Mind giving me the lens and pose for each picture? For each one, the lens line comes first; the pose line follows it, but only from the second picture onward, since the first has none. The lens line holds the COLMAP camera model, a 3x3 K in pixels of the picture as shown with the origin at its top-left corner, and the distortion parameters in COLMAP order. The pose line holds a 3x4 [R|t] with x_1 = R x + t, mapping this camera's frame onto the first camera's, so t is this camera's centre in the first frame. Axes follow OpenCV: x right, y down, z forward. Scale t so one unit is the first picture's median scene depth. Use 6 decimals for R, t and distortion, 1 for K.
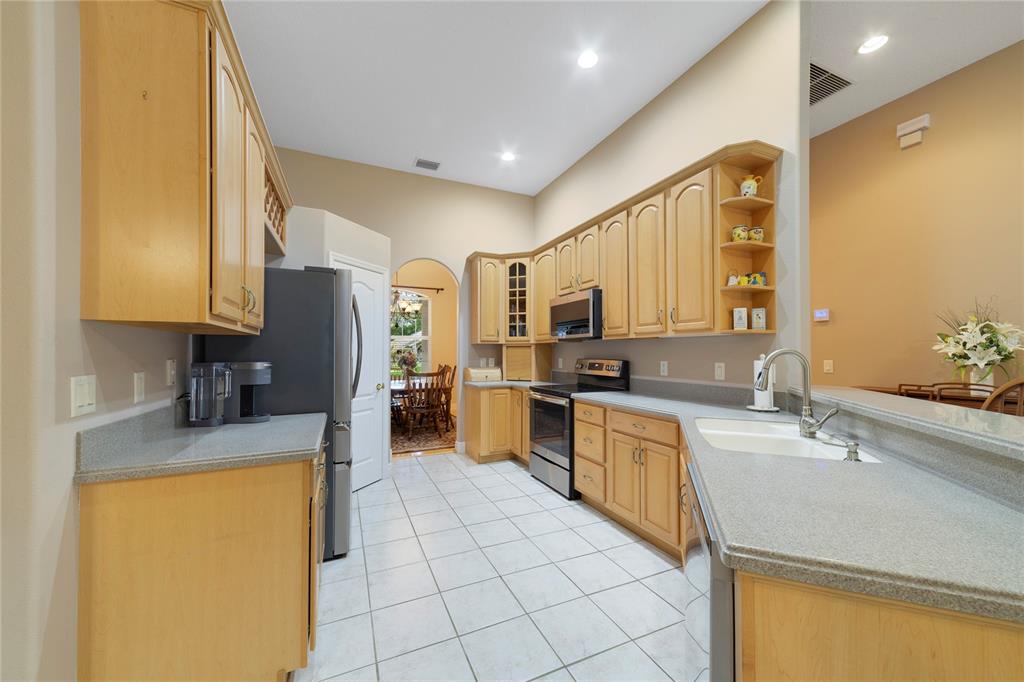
lens RADIAL K [[369.1, 0, 507.8], [0, 369.1, 344.1], [0, 0, 1]] dist [0.014706, 0.000029]
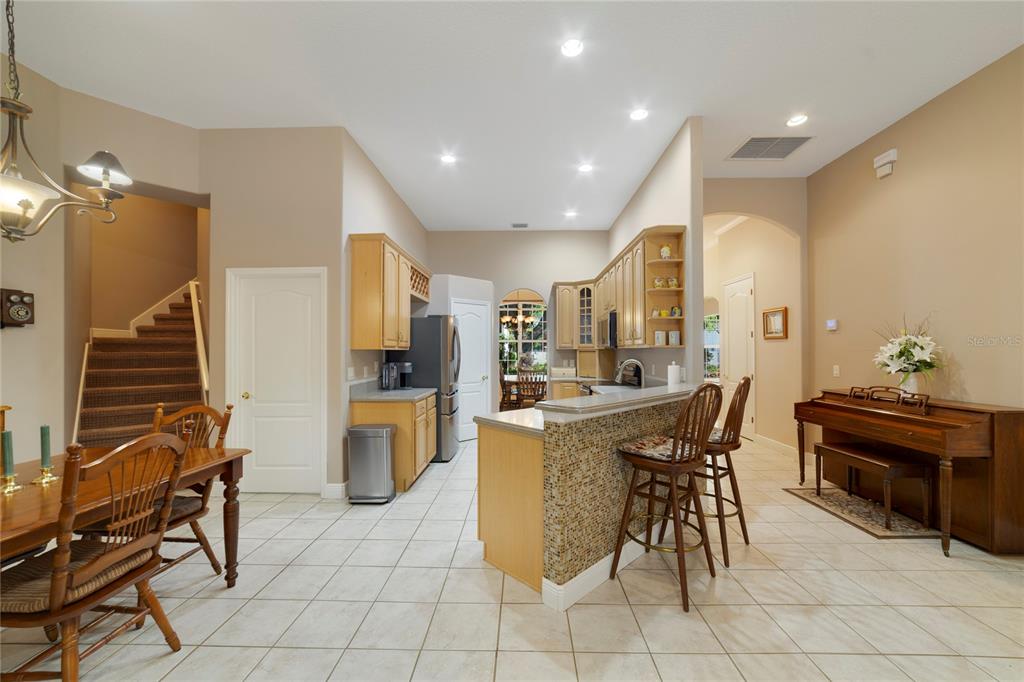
lens RADIAL K [[386.4, 0, 522.2], [0, 386.4, 340.7], [0, 0, 1]] dist [-0.000465, -0.000002]
pose [[0.910415, -0.009752, -0.413582, 0.550472], [0.009416, 0.999952, -0.002850, -0.042137], [0.413590, -0.001300, 0.910462, -0.491414]]
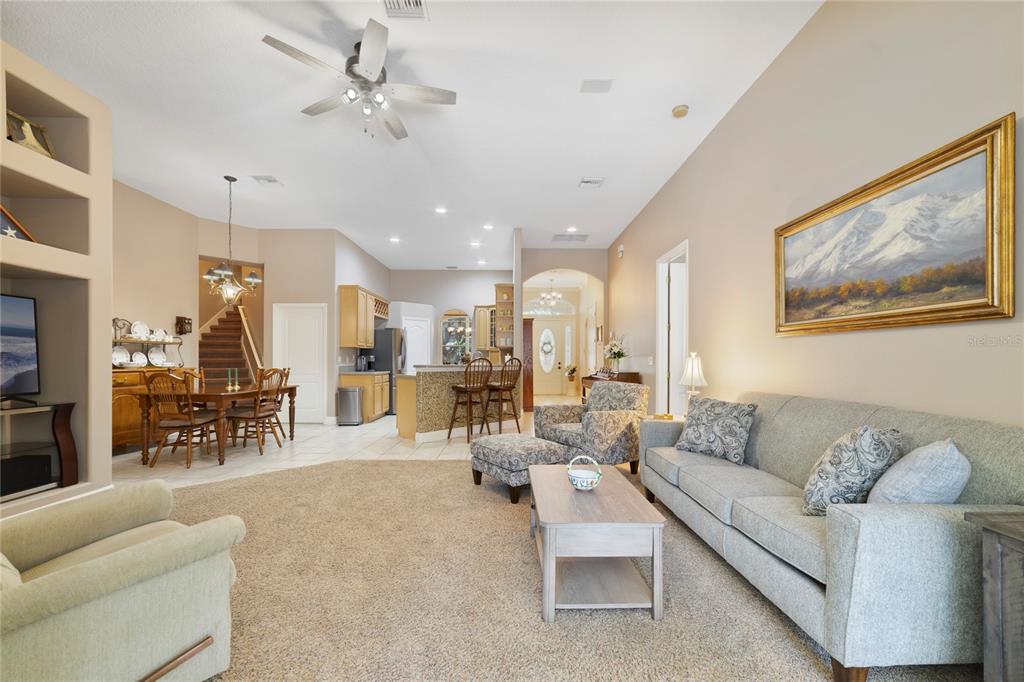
lens RADIAL K [[392.5, 0, 514.8], [0, 392.5, 352.4], [0, 0, 1]] dist [0.000635, 0.000046]
pose [[0.916504, -0.001311, -0.400024, 1.392188], [0.004445, 0.999966, 0.006907, -0.003544], [0.400001, -0.008109, 0.916479, -1.280600]]
